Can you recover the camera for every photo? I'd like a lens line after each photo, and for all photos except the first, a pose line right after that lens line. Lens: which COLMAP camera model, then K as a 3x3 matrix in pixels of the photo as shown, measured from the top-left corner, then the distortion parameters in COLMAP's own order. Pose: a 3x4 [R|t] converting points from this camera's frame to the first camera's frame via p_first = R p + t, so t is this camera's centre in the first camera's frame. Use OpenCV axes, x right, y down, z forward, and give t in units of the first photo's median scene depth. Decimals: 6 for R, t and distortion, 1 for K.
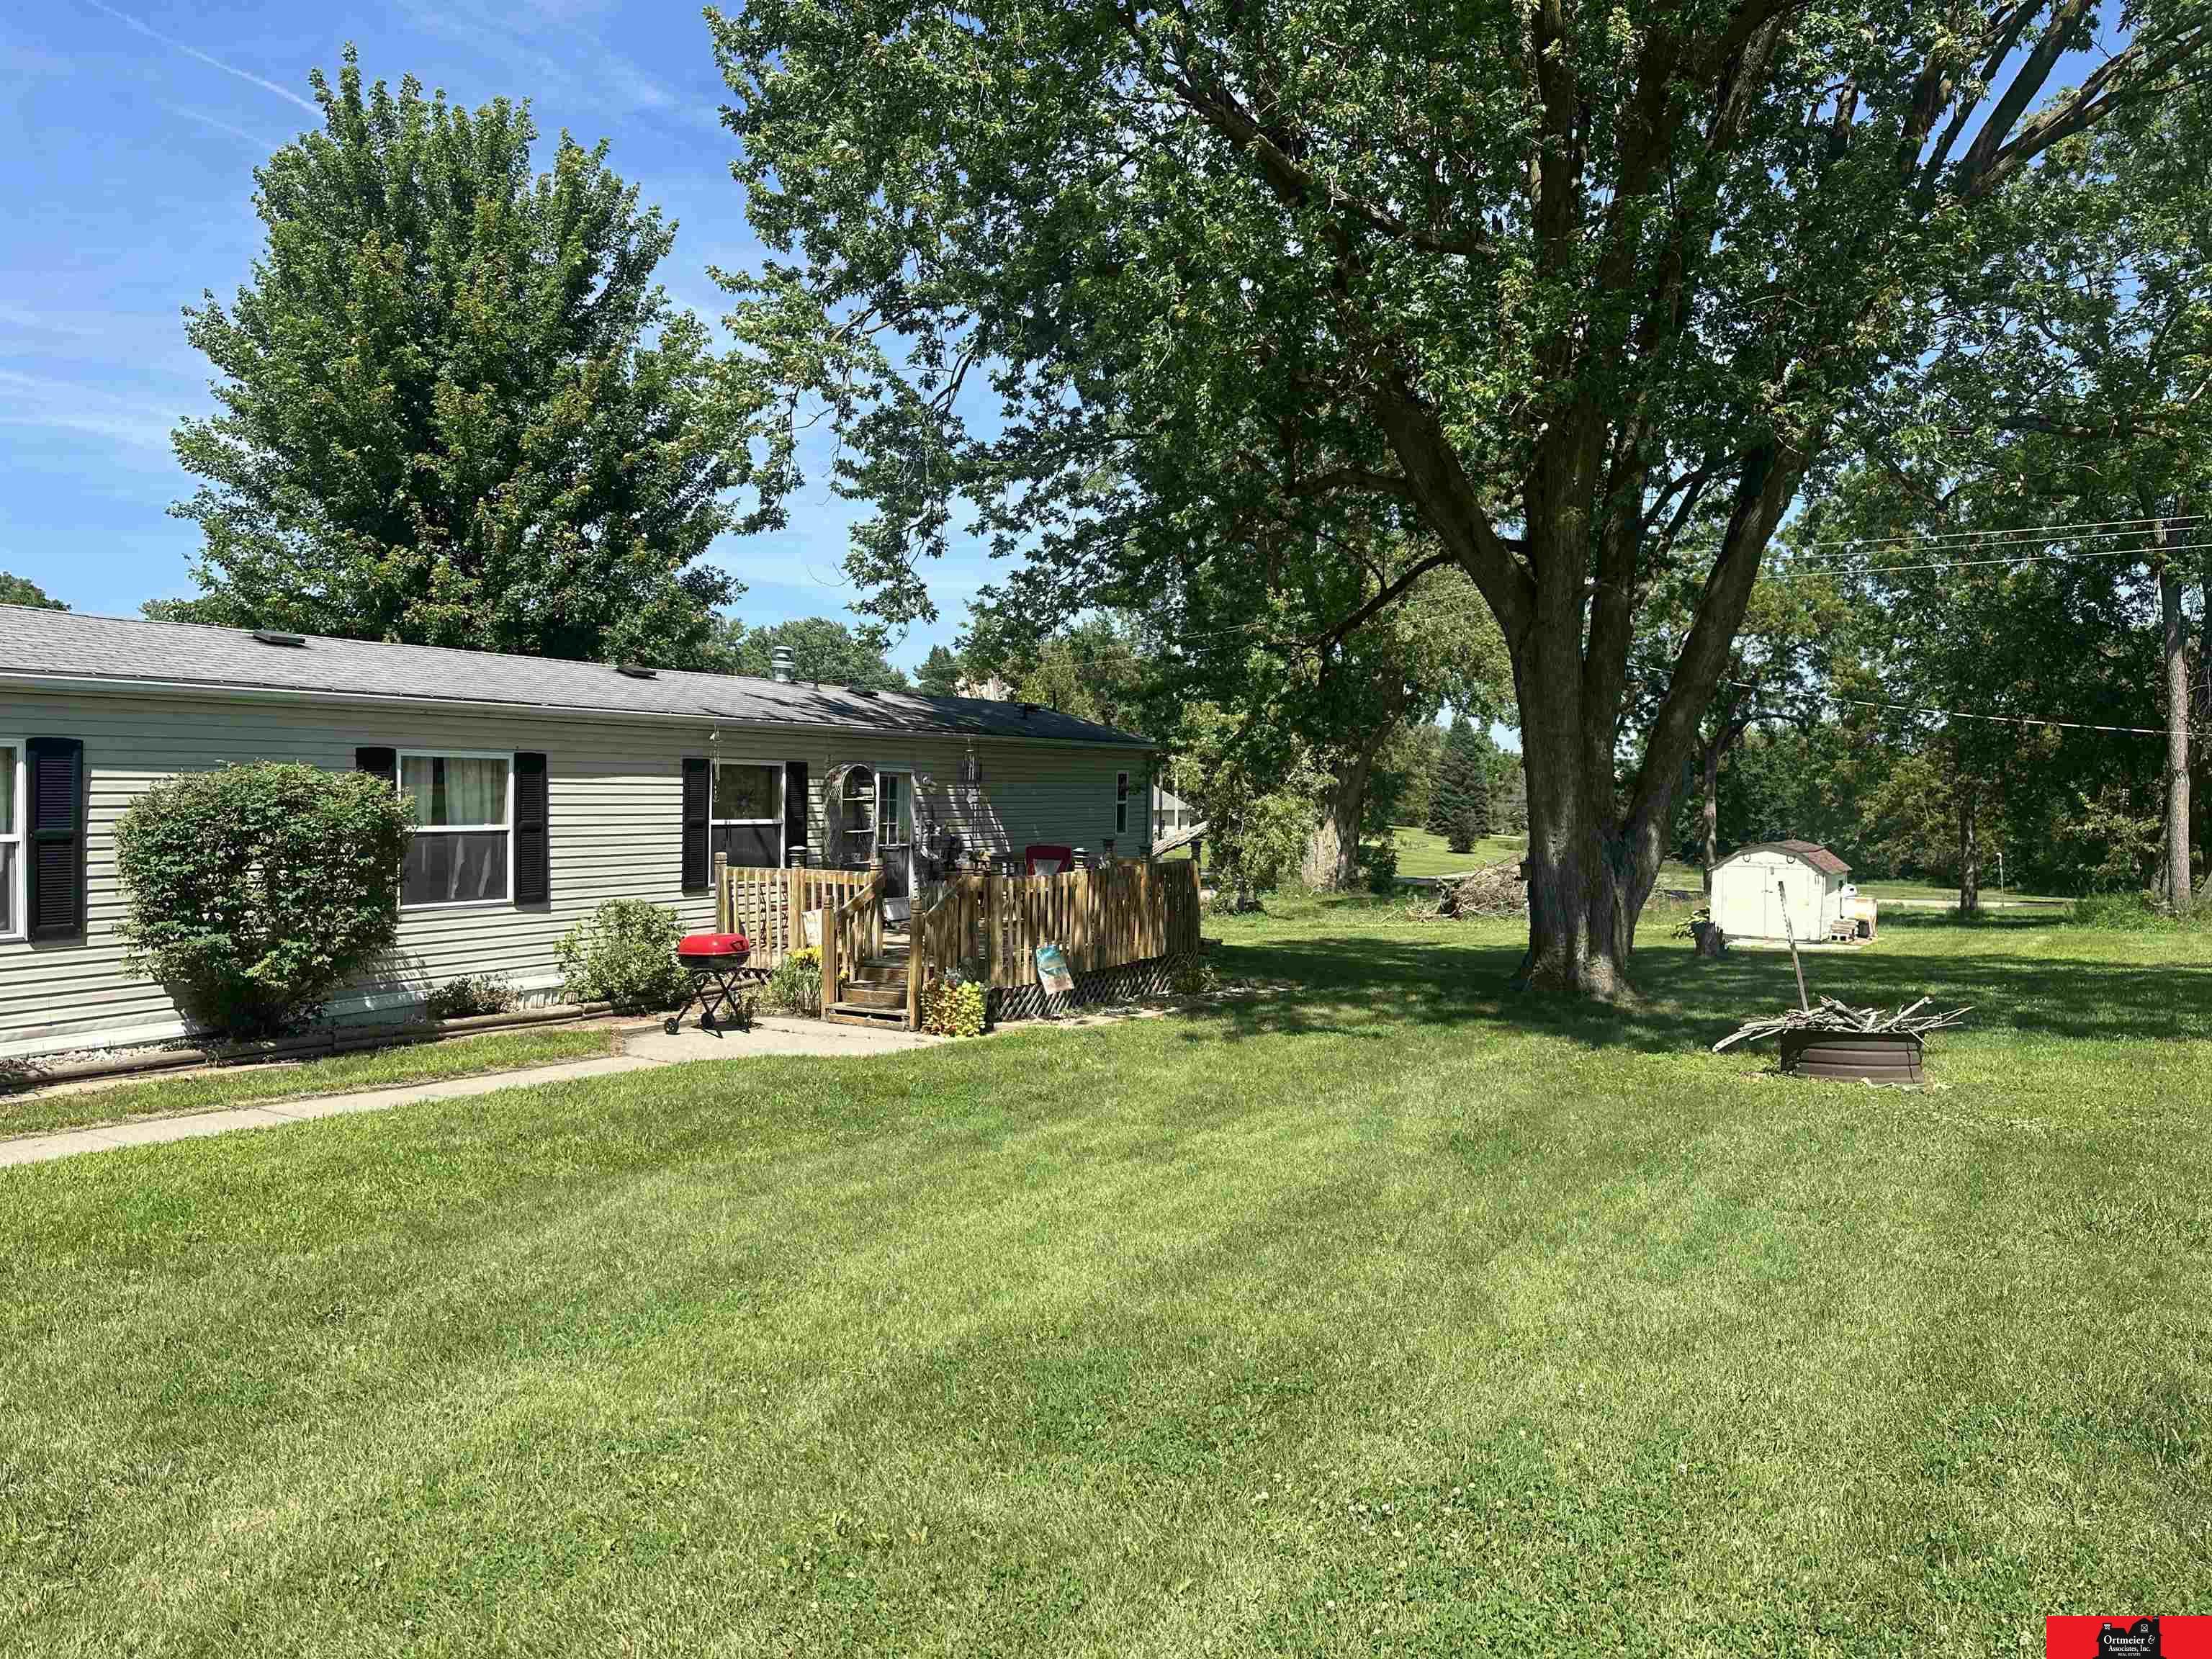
lens RADIAL K [[1564.0, 0, 1106.0], [0, 1564.0, 829.5], [0, 0, 1]] dist [-0.005453, -0.004678]
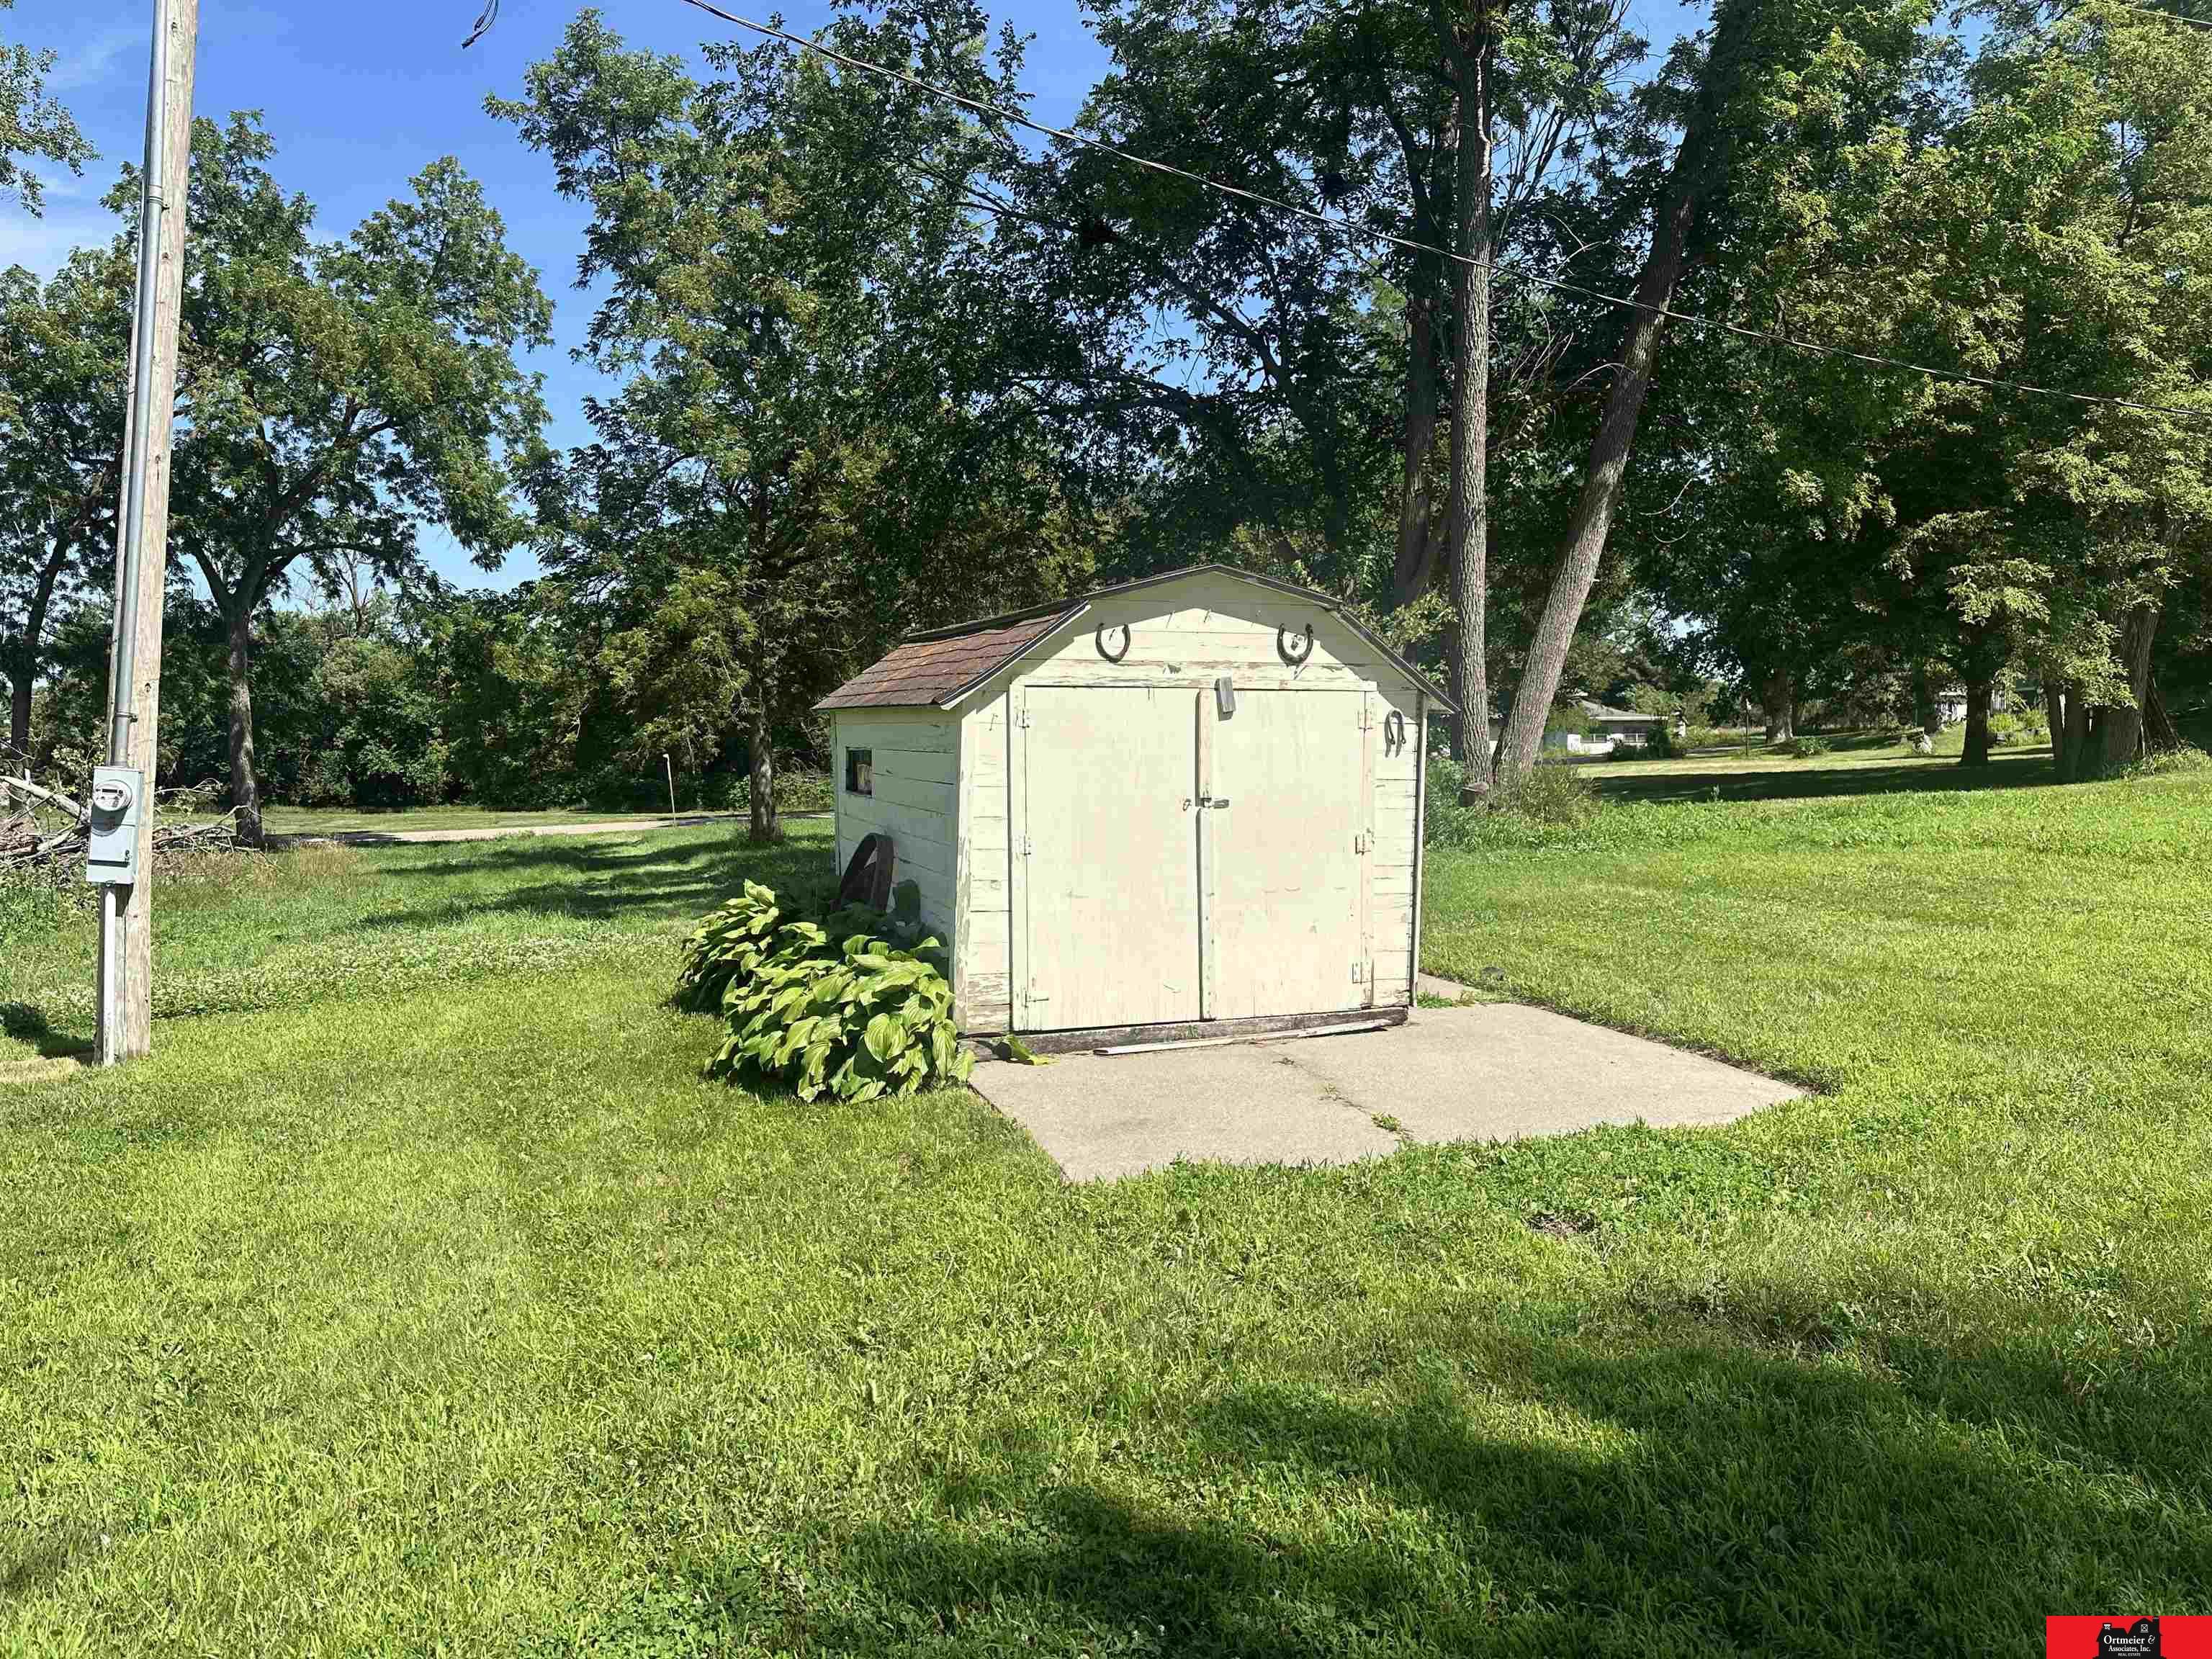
lens RADIAL K [[1564.0, 0, 1106.0], [0, 1564.0, 829.5], [0, 0, 1]] dist [-0.005453, -0.004678]
pose [[0.601077, -0.066189, 0.796445, 0.105449], [0.031947, 0.997758, 0.058809, 0.012915], [-0.798552, -0.009905, 0.601844, 0.372762]]
